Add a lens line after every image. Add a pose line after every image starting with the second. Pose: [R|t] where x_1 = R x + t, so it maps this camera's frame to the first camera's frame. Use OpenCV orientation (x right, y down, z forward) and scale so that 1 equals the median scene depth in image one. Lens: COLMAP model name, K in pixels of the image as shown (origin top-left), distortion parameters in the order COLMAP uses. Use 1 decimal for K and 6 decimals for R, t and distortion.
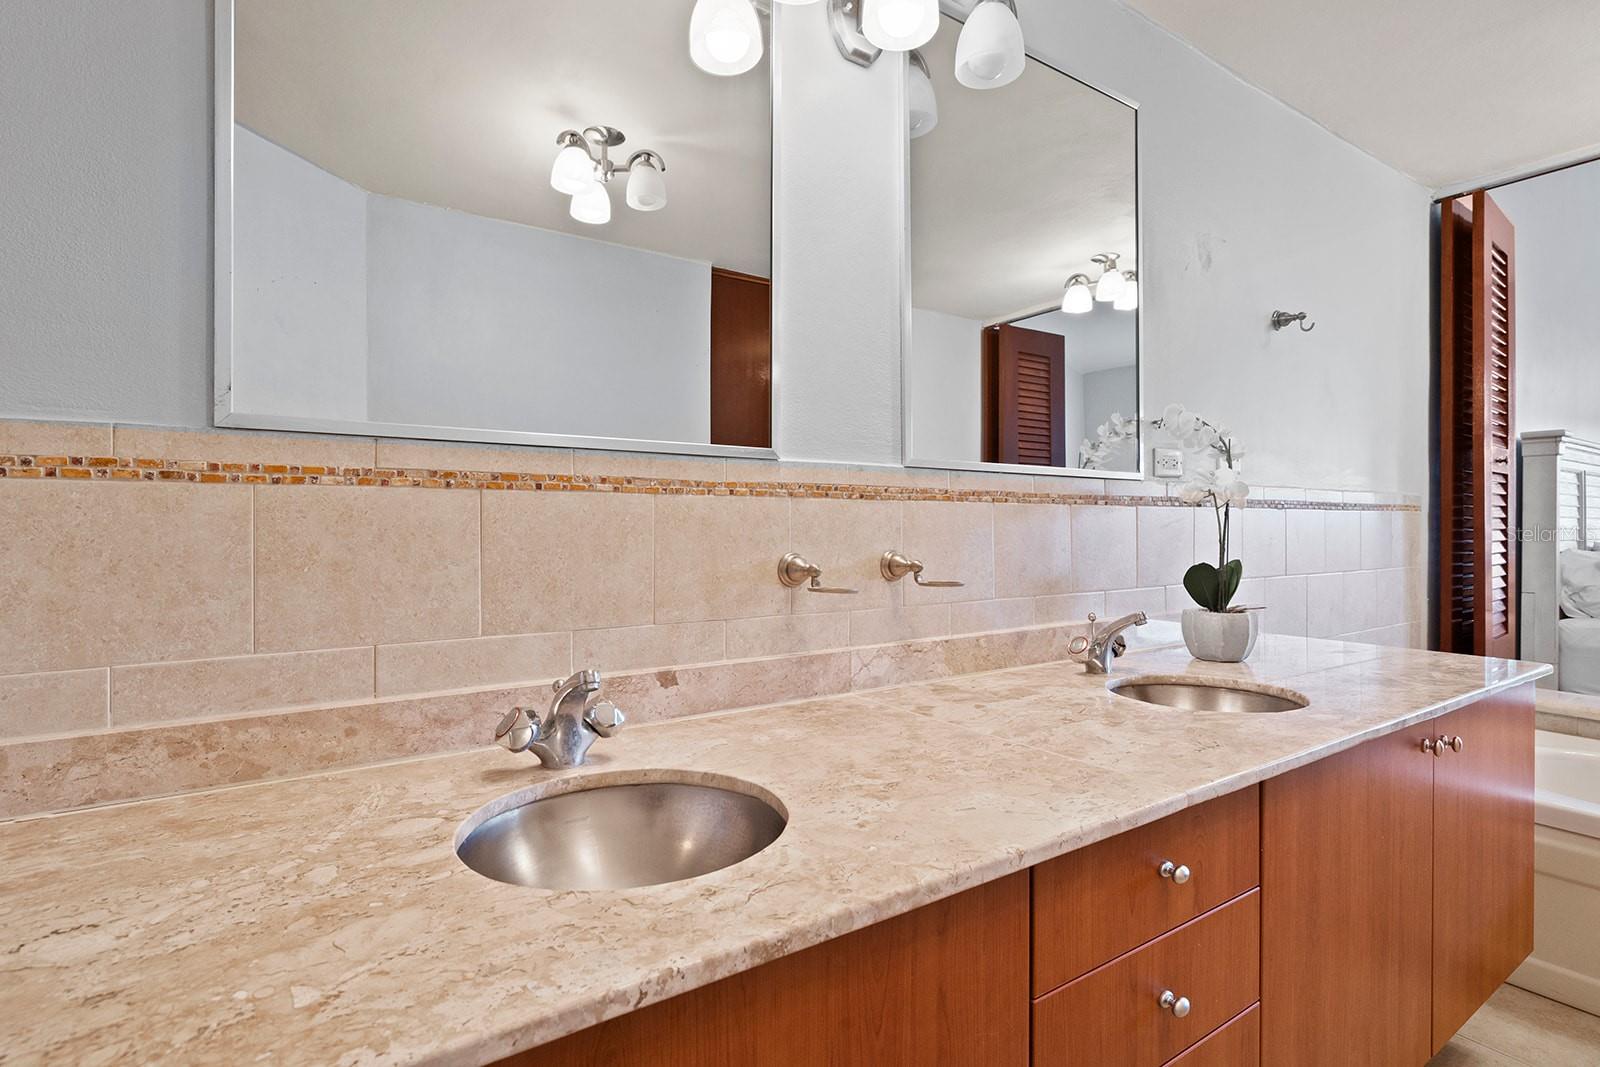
lens RADIAL K [[780.7, 0, 800.0], [0, 780.7, 533.5], [0, 0, 1]] dist [-0.009463, 0.001311]
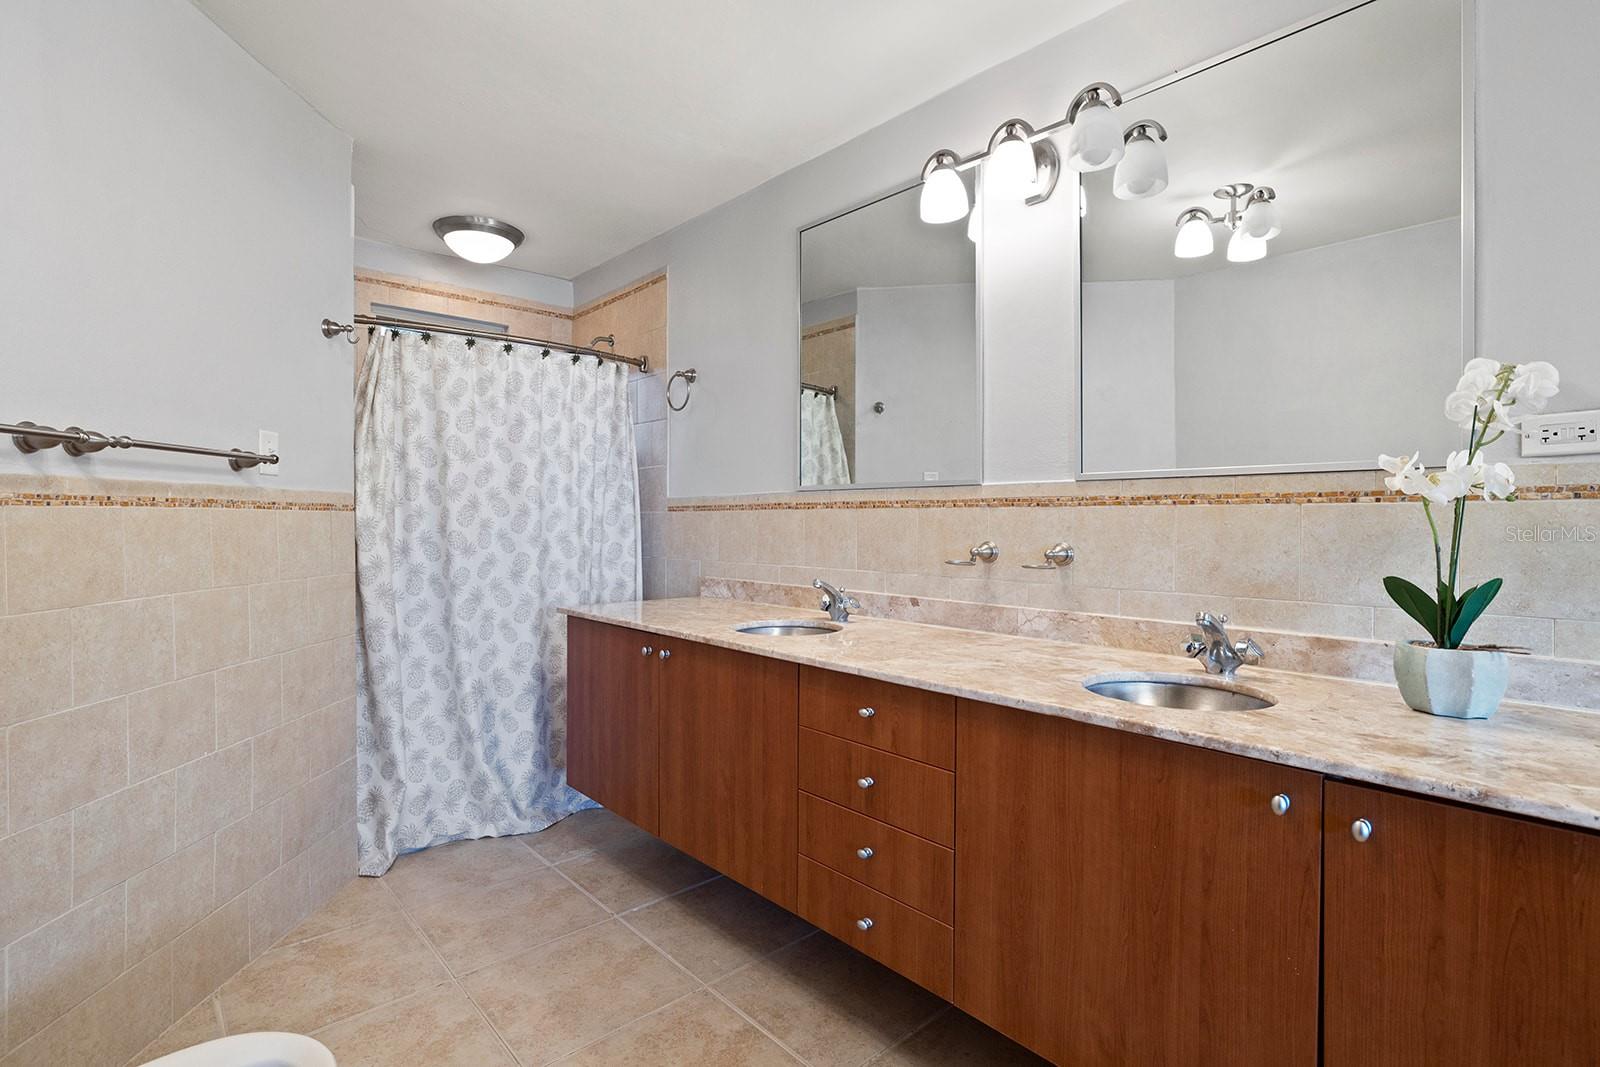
lens RADIAL K [[780.7, 0, 800.0], [0, 780.7, 533.5], [0, 0, 1]] dist [-0.009463, 0.001311]
pose [[0.134874, 0.016382, -0.990727, 1.468468], [-0.013809, 0.999797, 0.014653, -0.009410], [0.990767, 0.011705, 0.135073, 0.376352]]
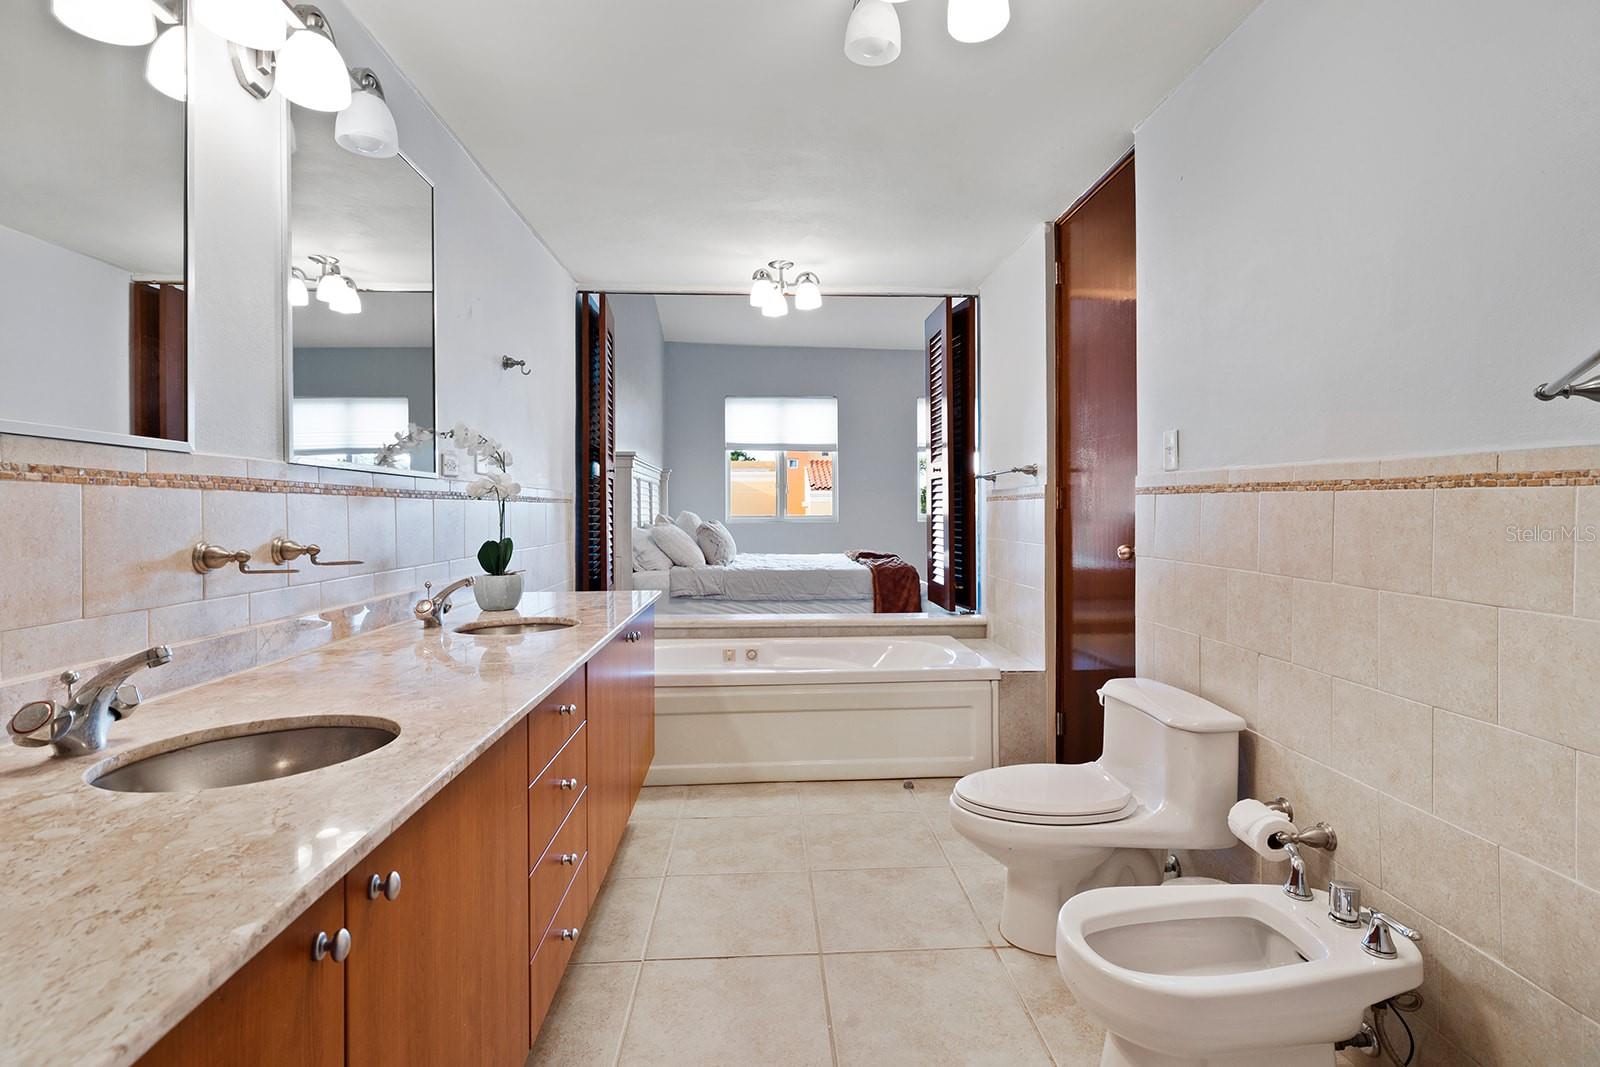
lens RADIAL K [[778.2, 0, 802.3], [0, 778.2, 513.6], [0, 0, 1]] dist [0.000318, 0.000688]
pose [[0.512408, -0.004420, 0.858731, -0.477988], [0.013966, 0.999897, -0.003187, 0.001405], [-0.858629, 0.013626, 0.512417, -0.228329]]
